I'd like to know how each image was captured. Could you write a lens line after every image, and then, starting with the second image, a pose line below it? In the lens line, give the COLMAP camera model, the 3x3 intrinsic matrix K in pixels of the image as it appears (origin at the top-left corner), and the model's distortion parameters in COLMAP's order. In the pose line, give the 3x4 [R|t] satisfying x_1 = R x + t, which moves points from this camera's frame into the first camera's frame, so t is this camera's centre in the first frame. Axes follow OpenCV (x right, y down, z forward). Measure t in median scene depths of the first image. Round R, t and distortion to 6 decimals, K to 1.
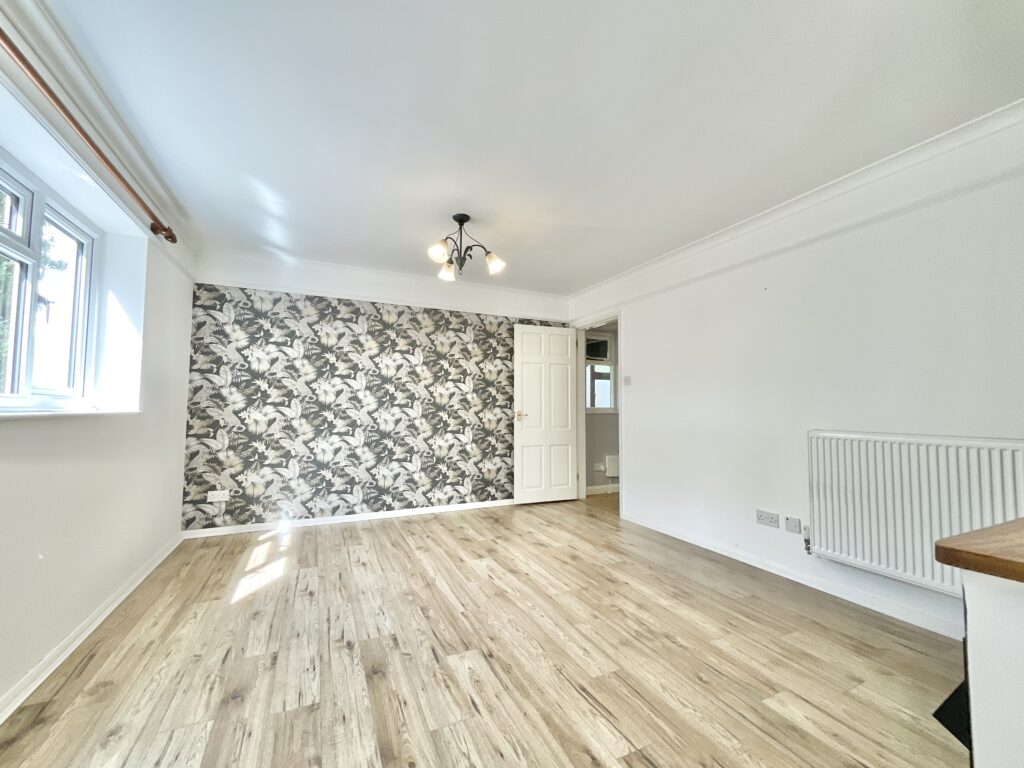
lens RADIAL K [[415.4, 0, 509.1], [0, 415.4, 384.2], [0, 0, 1]] dist [-0.002546, -0.000754]
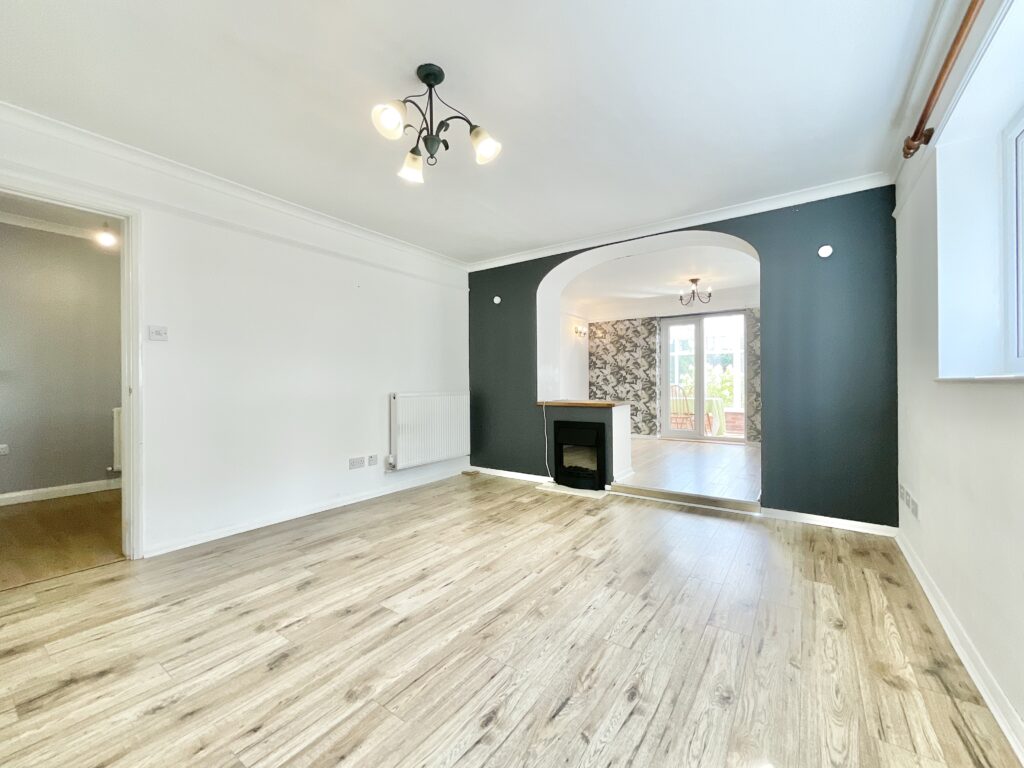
lens RADIAL K [[415.4, 0, 519.5], [0, 415.4, 379.2], [0, 0, 1]] dist [-0.002546, -0.000754]
pose [[-0.505907, 0.006765, 0.862562, -0.691967], [-0.047420, 0.998239, -0.035642, 0.077682], [-0.861284, -0.058935, -0.504695, 1.120145]]
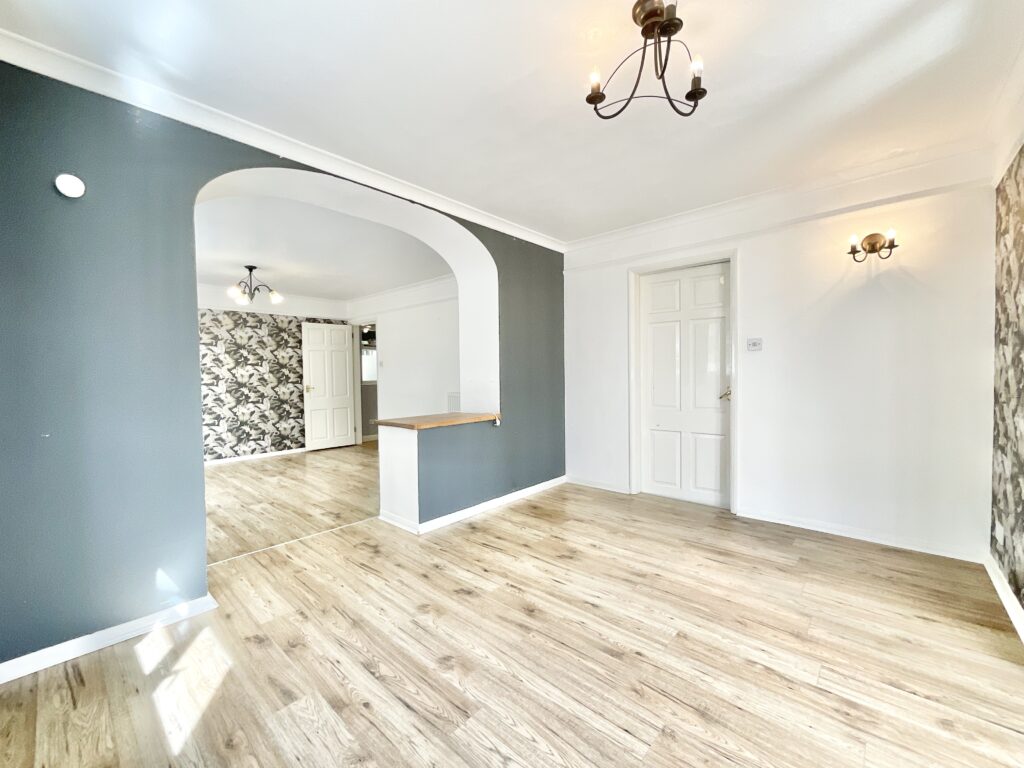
lens RADIAL K [[415.4, 0, 504.9], [0, 415.4, 386.5], [0, 0, 1]] dist [-0.002546, -0.000754]
pose [[0.923091, -0.029007, 0.383485, 0.152537], [-0.004161, 0.996340, 0.085378, -0.081715], [-0.384558, -0.080407, 0.919592, -0.820468]]
